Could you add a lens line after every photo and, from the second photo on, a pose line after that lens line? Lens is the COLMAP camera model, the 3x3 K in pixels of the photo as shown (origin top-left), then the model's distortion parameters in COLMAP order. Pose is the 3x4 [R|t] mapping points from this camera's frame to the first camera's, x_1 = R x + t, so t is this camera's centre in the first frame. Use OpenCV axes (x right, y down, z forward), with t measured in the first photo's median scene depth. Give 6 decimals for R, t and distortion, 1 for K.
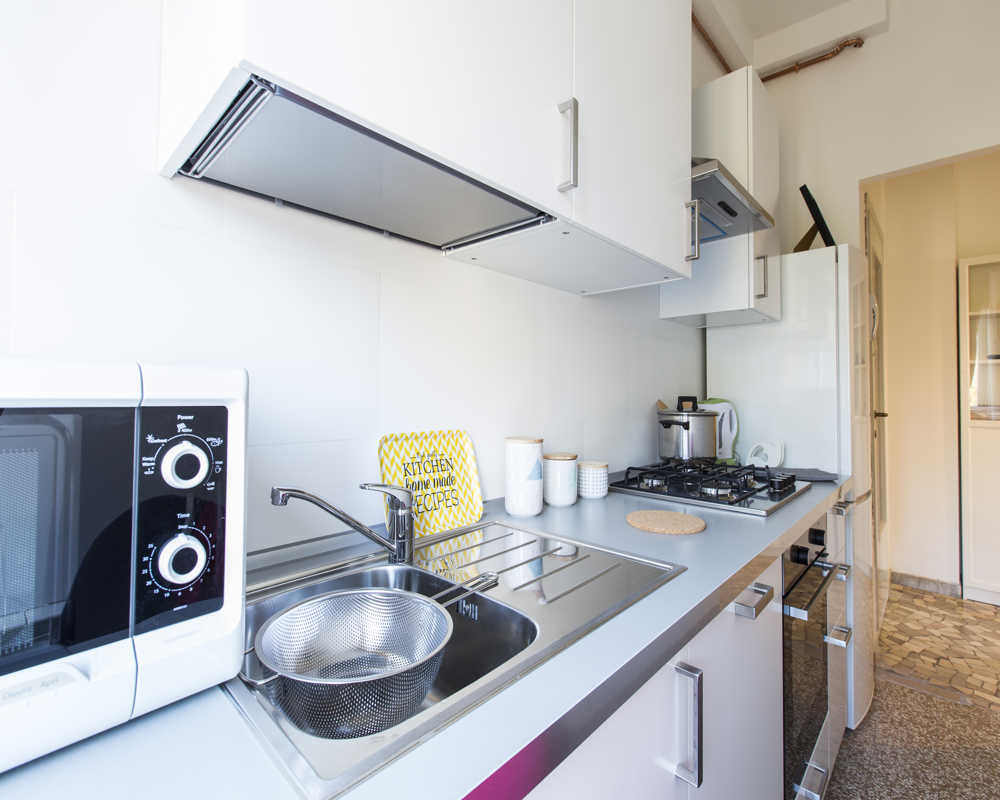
lens RADIAL K [[465.8, 0, 517.7], [0, 465.8, 382.4], [0, 0, 1]] dist [-0.000814, -0.000338]
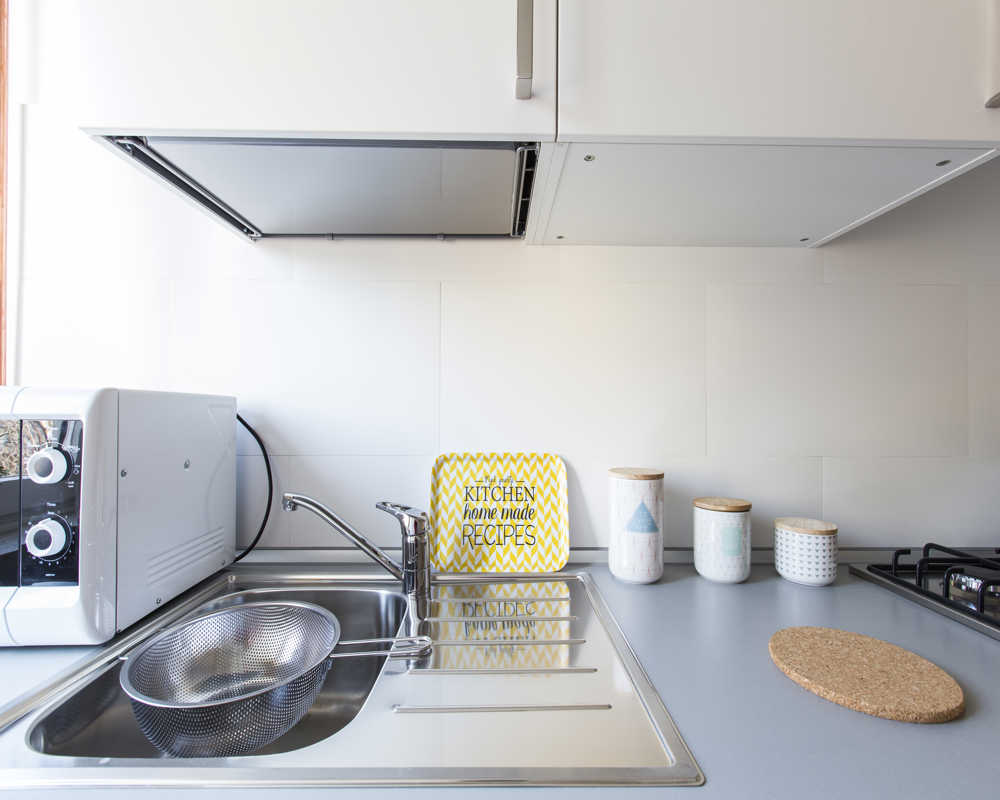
lens RADIAL K [[456.8, 0, 501.7], [0, 456.8, 409.5], [0, 0, 1]] dist [-0.000962, -0.000059]
pose [[0.684884, -0.007385, -0.728615, 0.436051], [0.023317, 0.999659, 0.011785, 0.015204], [0.728279, -0.025060, 0.684822, 0.431551]]
